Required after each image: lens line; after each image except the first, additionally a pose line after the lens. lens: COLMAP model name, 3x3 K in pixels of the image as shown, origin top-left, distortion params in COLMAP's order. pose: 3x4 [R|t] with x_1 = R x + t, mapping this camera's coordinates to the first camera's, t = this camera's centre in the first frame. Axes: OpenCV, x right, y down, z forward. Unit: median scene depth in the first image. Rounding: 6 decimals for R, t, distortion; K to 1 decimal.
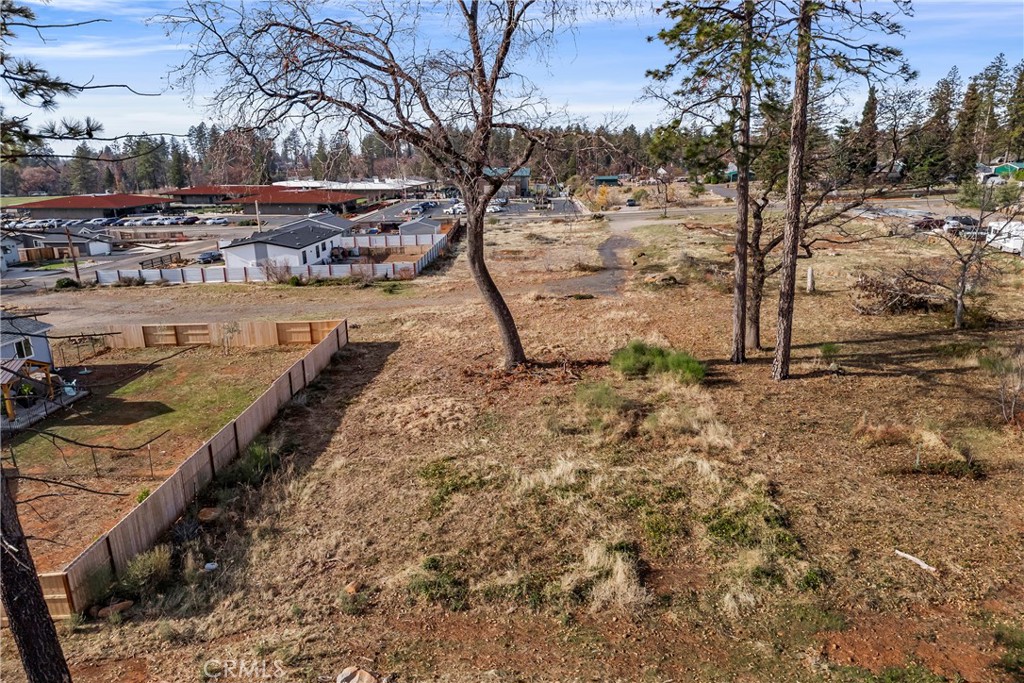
lens RADIAL K [[721.3, 0, 512.0], [0, 721.3, 341.5], [0, 0, 1]] dist [0.091930, -0.097869]
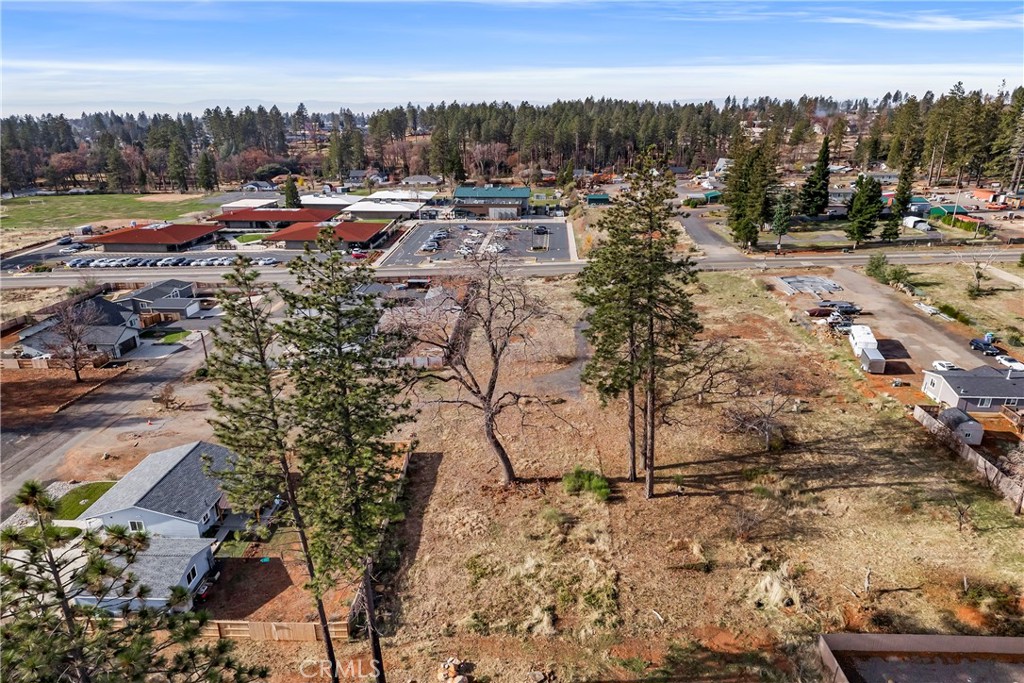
lens RADIAL K [[721.3, 0, 512.0], [0, 721.3, 341.5], [0, 0, 1]] dist [0.091930, -0.097869]
pose [[0.999979, 0.005161, -0.003793, 0.021804], [-0.004925, 0.998190, 0.059943, -0.630661], [0.004096, -0.059923, 0.998195, -1.175162]]
